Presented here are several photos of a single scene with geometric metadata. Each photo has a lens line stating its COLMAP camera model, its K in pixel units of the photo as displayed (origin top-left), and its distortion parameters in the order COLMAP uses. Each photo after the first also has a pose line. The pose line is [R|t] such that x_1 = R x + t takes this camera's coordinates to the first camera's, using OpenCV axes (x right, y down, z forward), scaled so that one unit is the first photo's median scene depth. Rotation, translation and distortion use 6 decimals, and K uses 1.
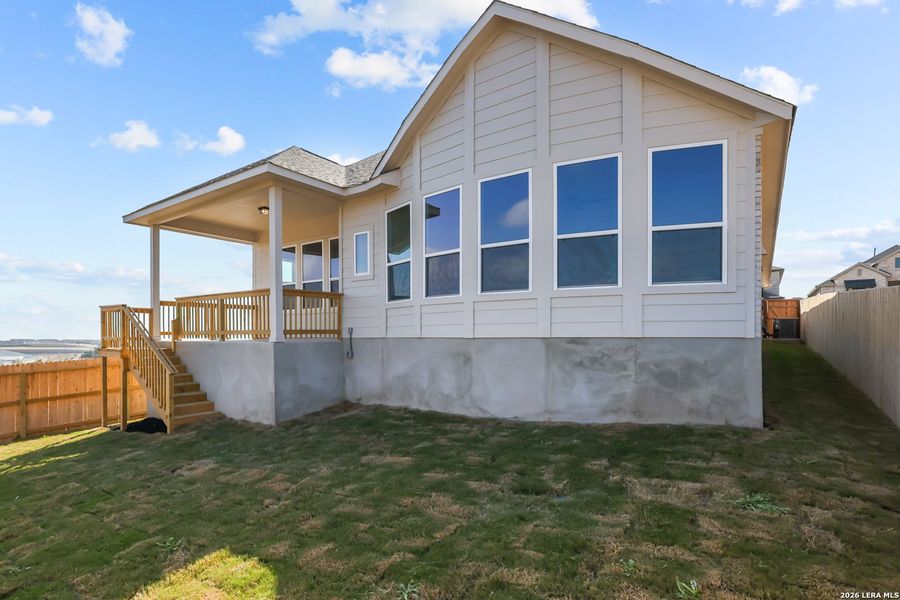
lens RADIAL K [[425.3, 0, 446.8], [0, 425.3, 310.8], [0, 0, 1]] dist [-0.002335, 0.000391]
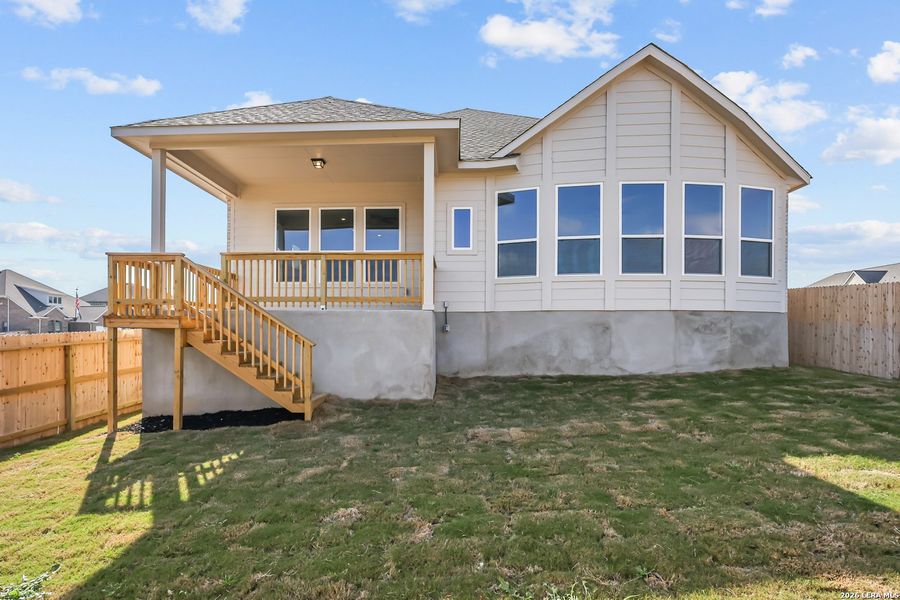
lens RADIAL K [[425.3, 0, 446.8], [0, 425.3, 310.8], [0, 0, 1]] dist [-0.002335, 0.000391]
pose [[0.853556, 0.035892, 0.519763, -0.964566], [-0.038068, 0.999254, -0.006488, 0.090528], [-0.519608, -0.014248, 0.854286, 0.214676]]
